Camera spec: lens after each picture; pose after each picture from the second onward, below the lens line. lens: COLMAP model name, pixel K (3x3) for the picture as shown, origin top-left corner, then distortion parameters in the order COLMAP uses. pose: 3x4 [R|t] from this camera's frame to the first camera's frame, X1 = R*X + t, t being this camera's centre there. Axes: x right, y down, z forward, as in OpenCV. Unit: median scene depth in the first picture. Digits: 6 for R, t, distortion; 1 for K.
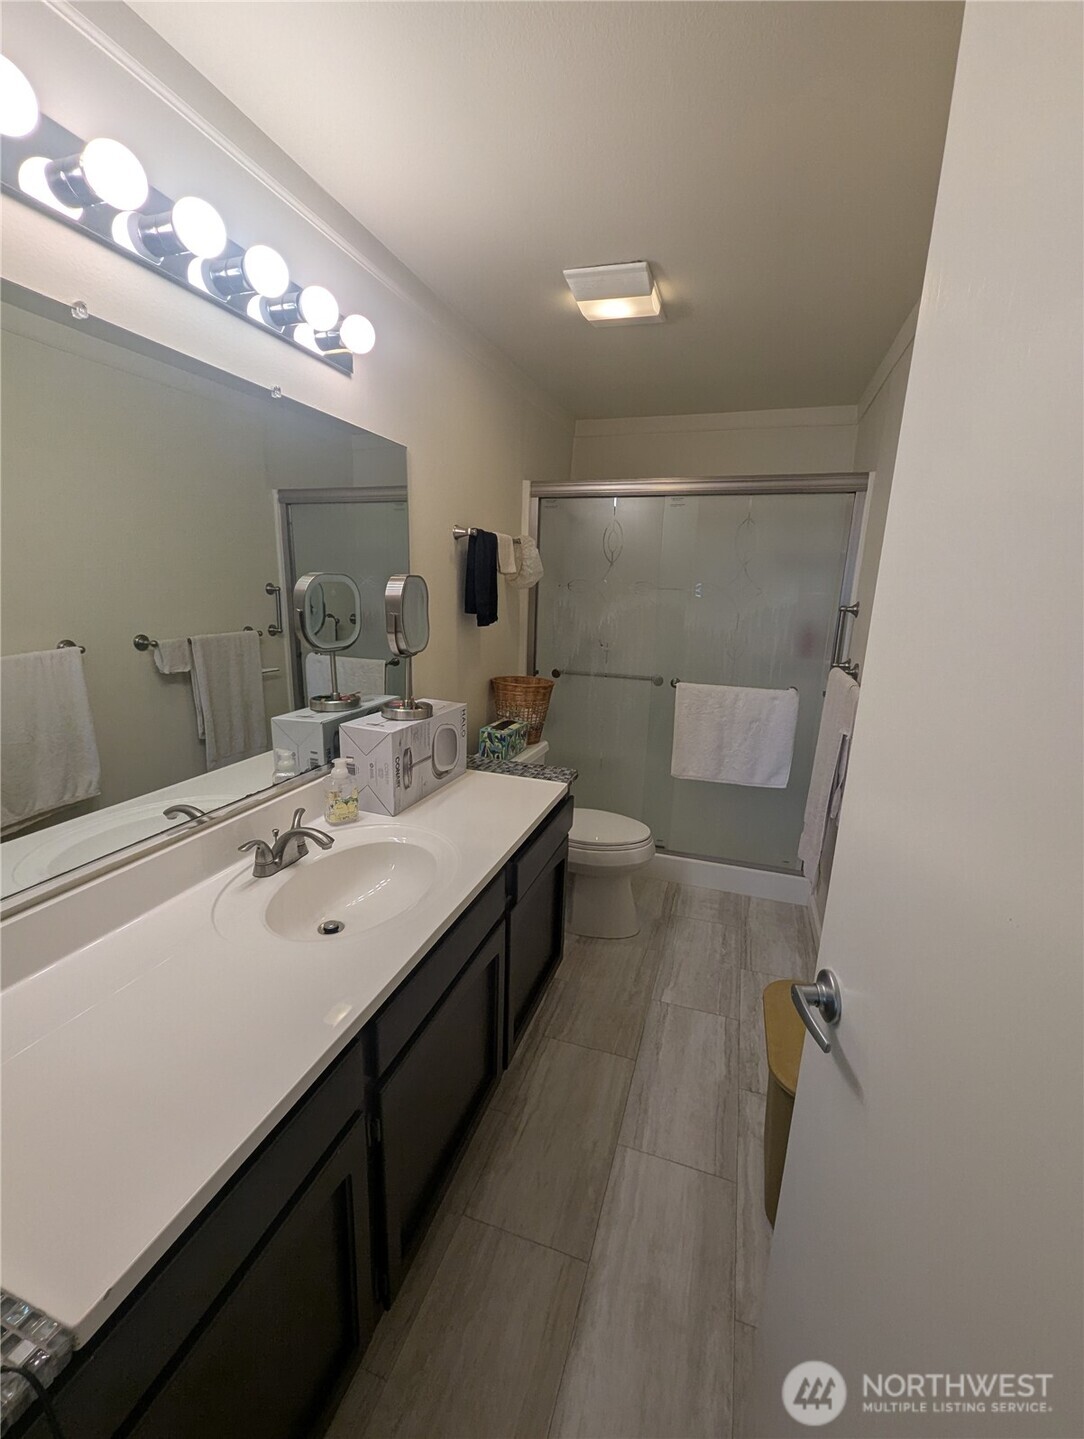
lens RADIAL K [[596.2, 0, 536.4], [0, 596.2, 719.4], [0, 0, 1]] dist [0.000745, 0.000107]
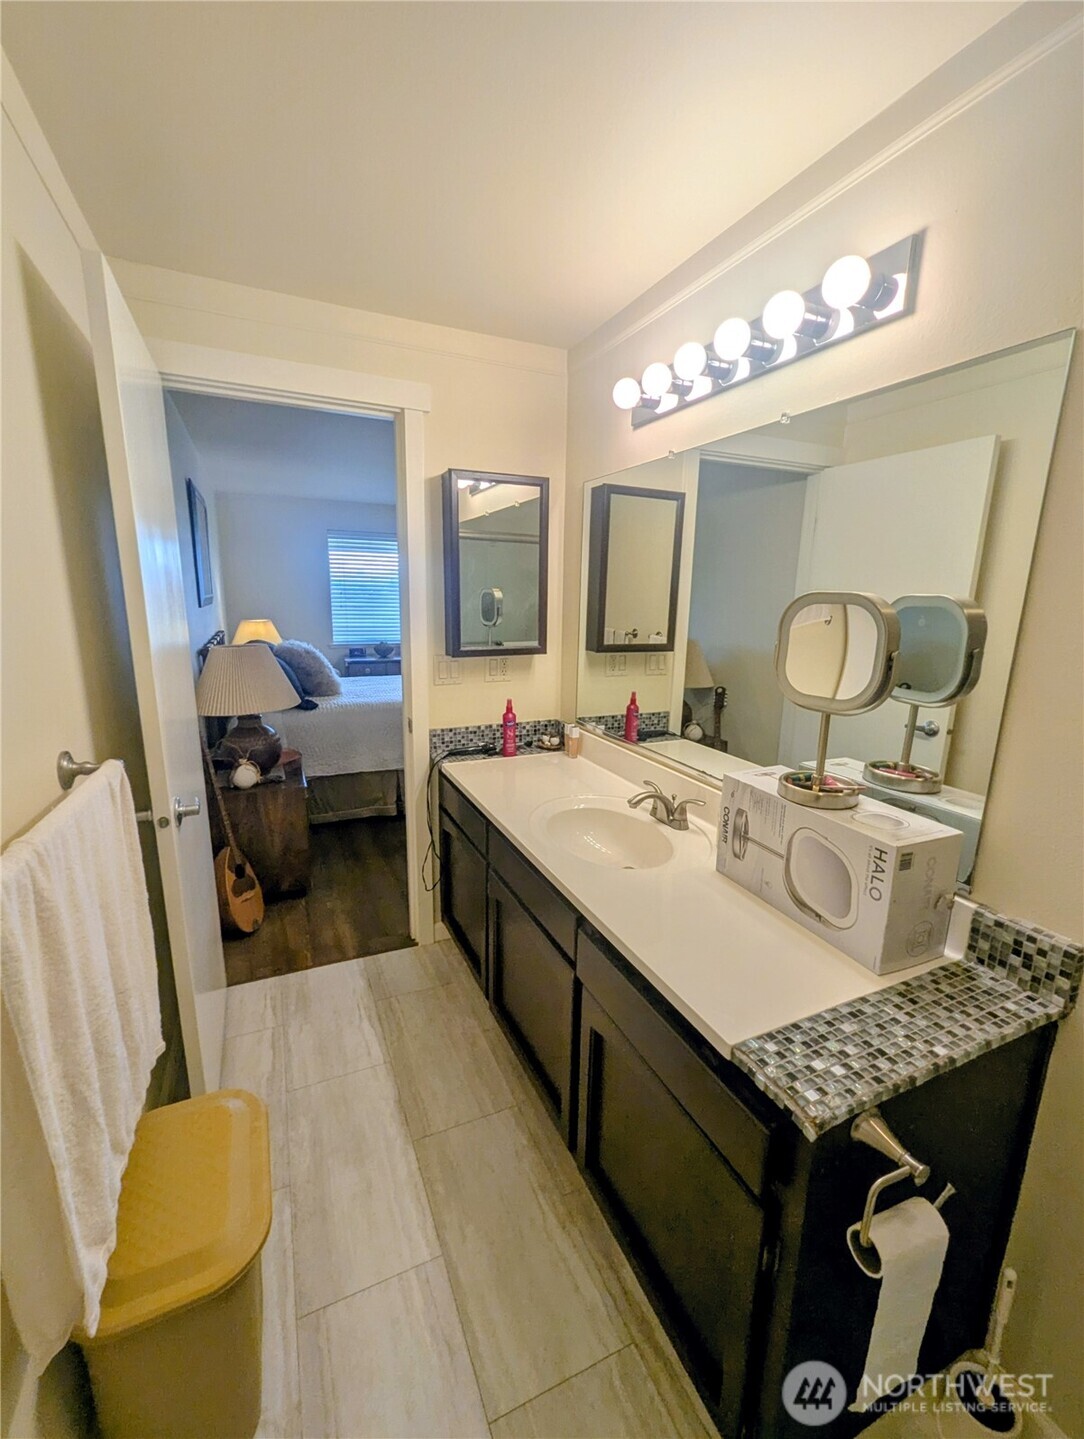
lens RADIAL K [[596.2, 0, 534.5], [0, 596.2, 727.0], [0, 0, 1]] dist [0.000745, 0.000107]
pose [[-0.732036, 0.107387, -0.672749, 0.501625], [-0.191773, 0.915085, 0.354742, -0.276509], [0.653718, 0.388699, -0.649282, 1.279148]]
